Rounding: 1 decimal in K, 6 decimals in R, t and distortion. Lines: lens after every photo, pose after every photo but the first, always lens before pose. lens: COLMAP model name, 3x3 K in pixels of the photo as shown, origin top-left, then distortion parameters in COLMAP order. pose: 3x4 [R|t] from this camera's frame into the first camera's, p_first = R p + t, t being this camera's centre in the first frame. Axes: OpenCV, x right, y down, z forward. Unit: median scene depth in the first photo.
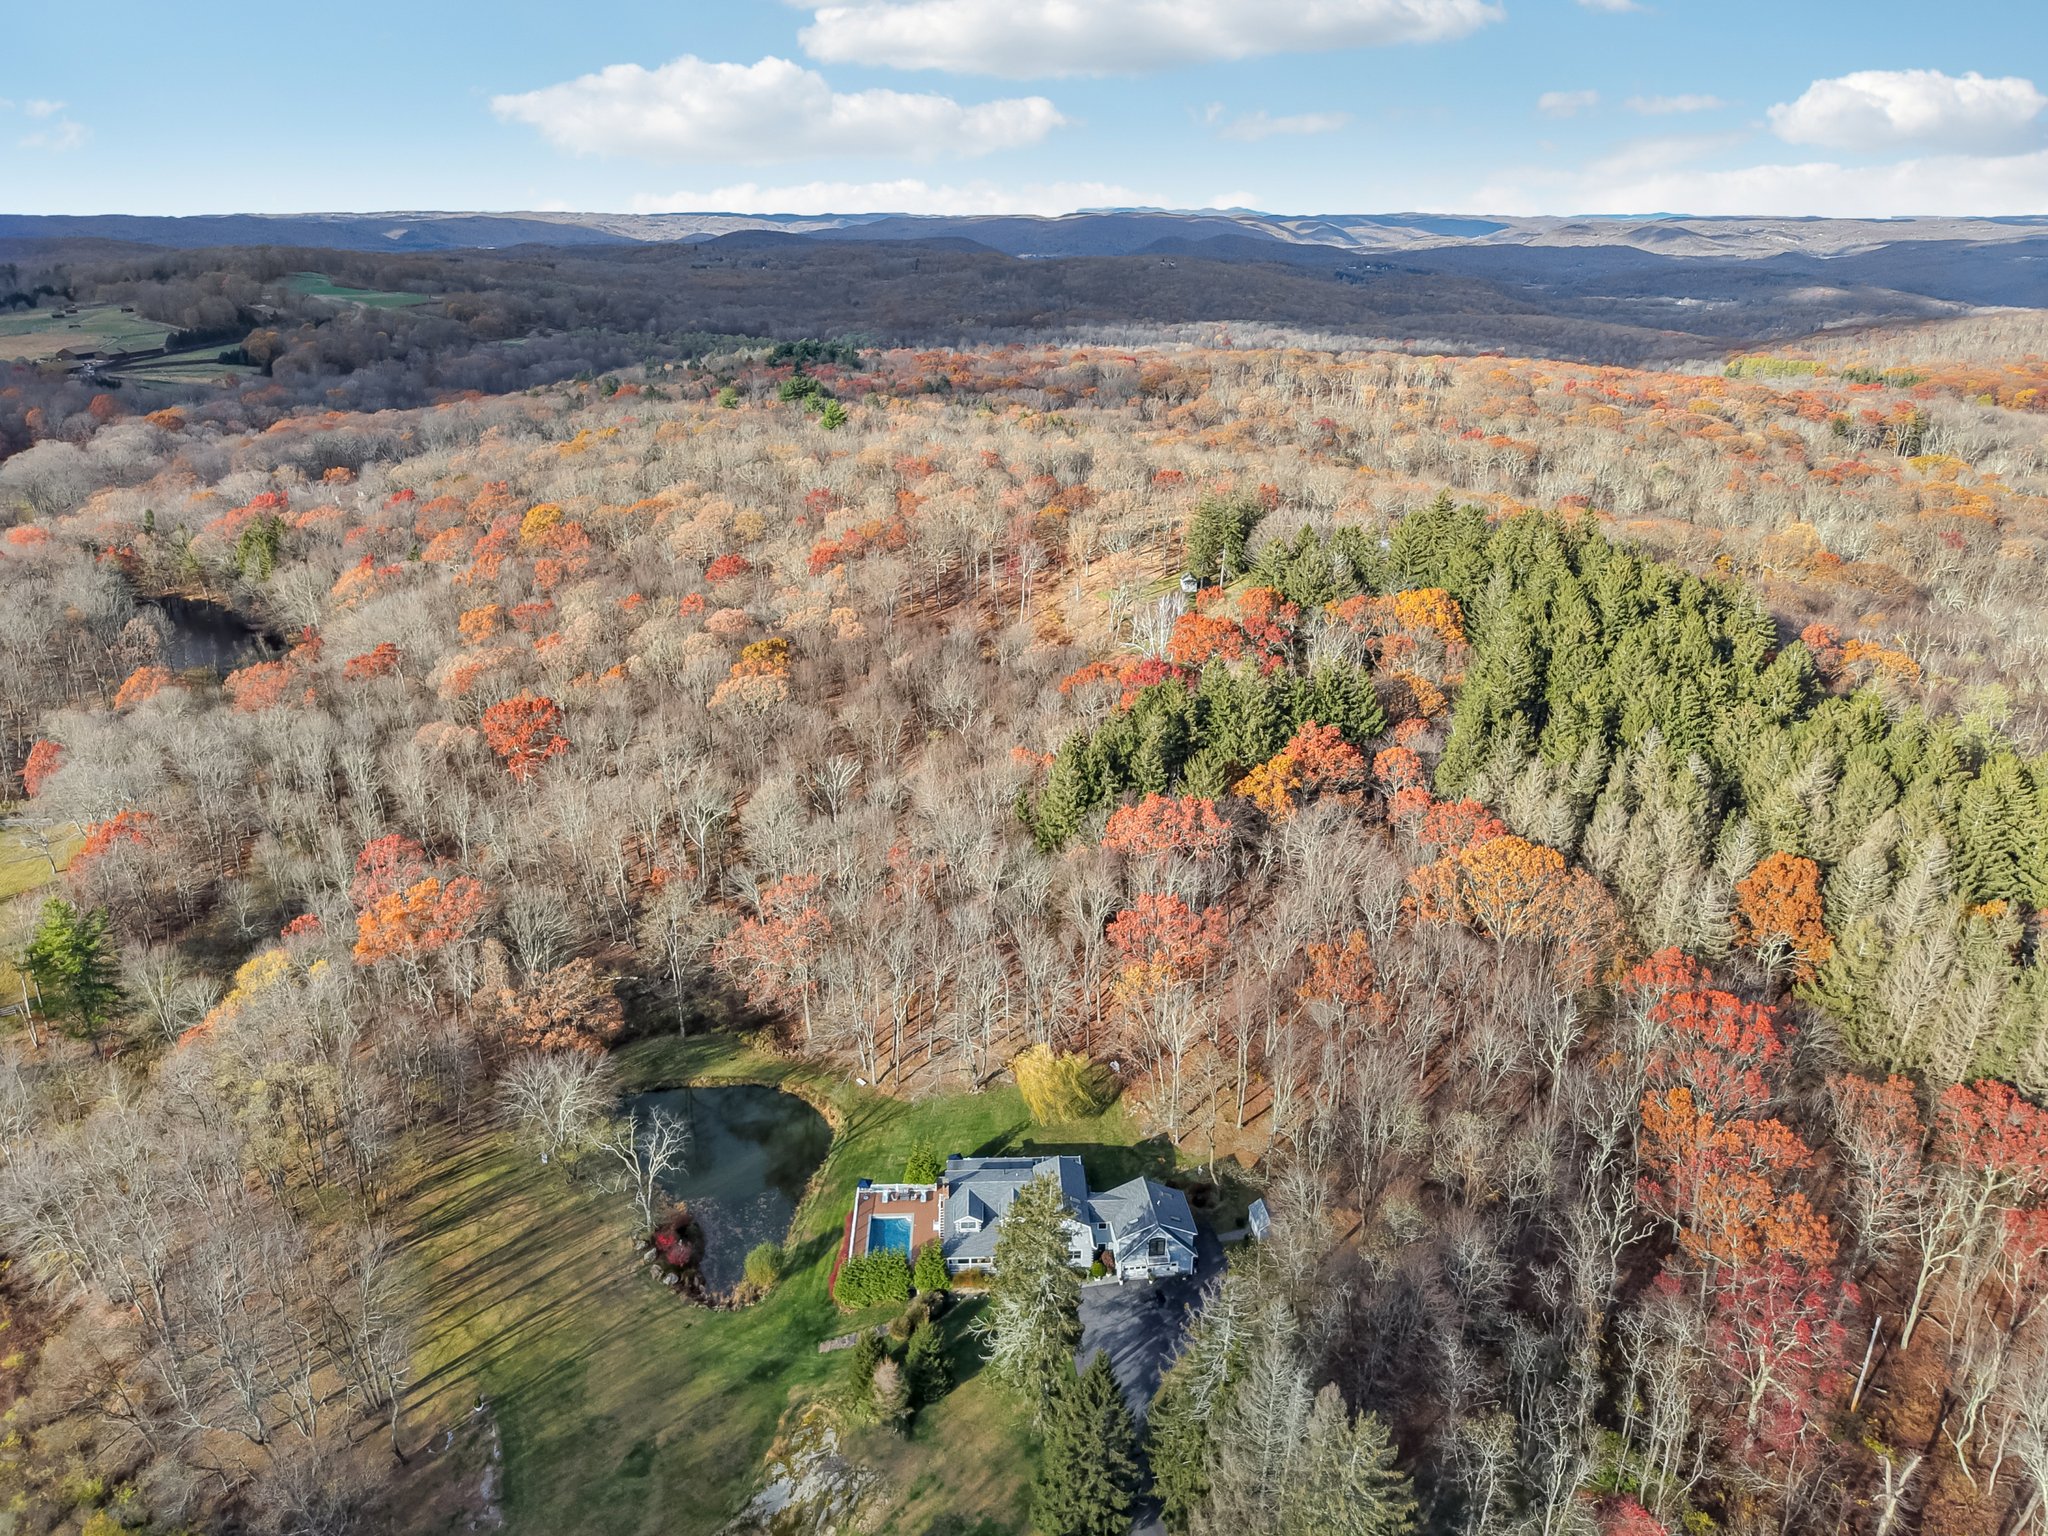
lens RADIAL K [[1368.8, 0, 1024.0], [0, 1368.8, 768.0], [0, 0, 1]] dist [-0.001544, -0.000824]
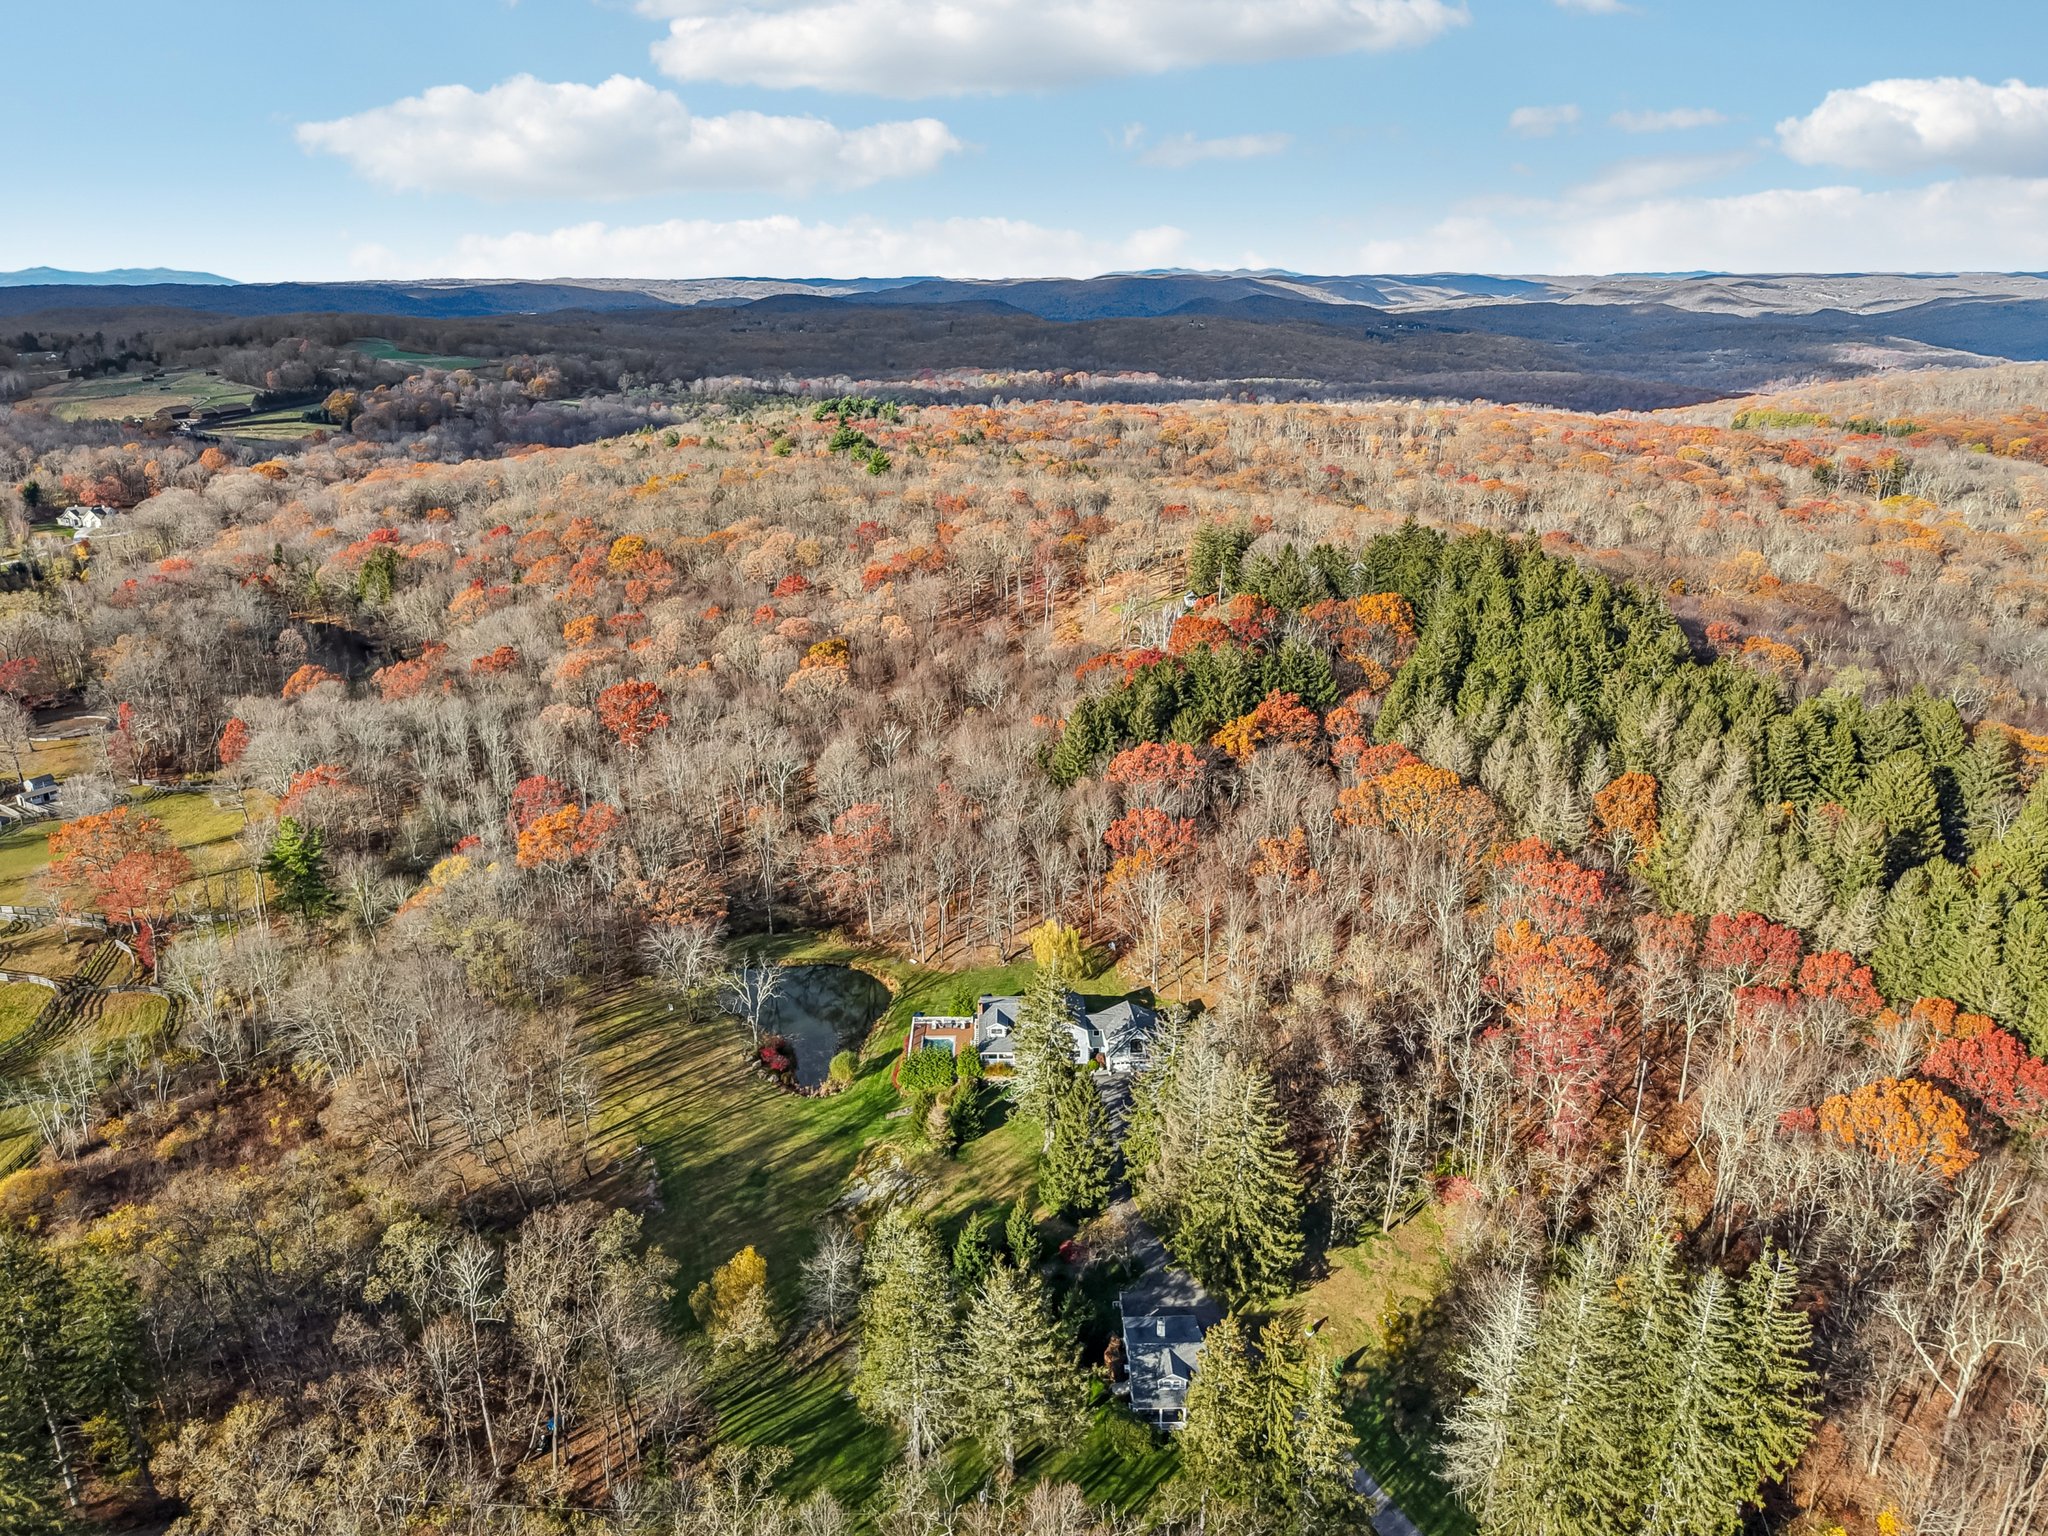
lens RADIAL K [[1394.3, 0, 1024.0], [0, 1394.3, 768.0], [0, 0, 1]] dist [0.003743, -0.008712]
pose [[0.999717, 0.000757, -0.023782, 0.012586], [-0.001844, 0.998953, -0.045709, 0.093789], [0.023722, 0.045740, 0.998672, -0.256562]]
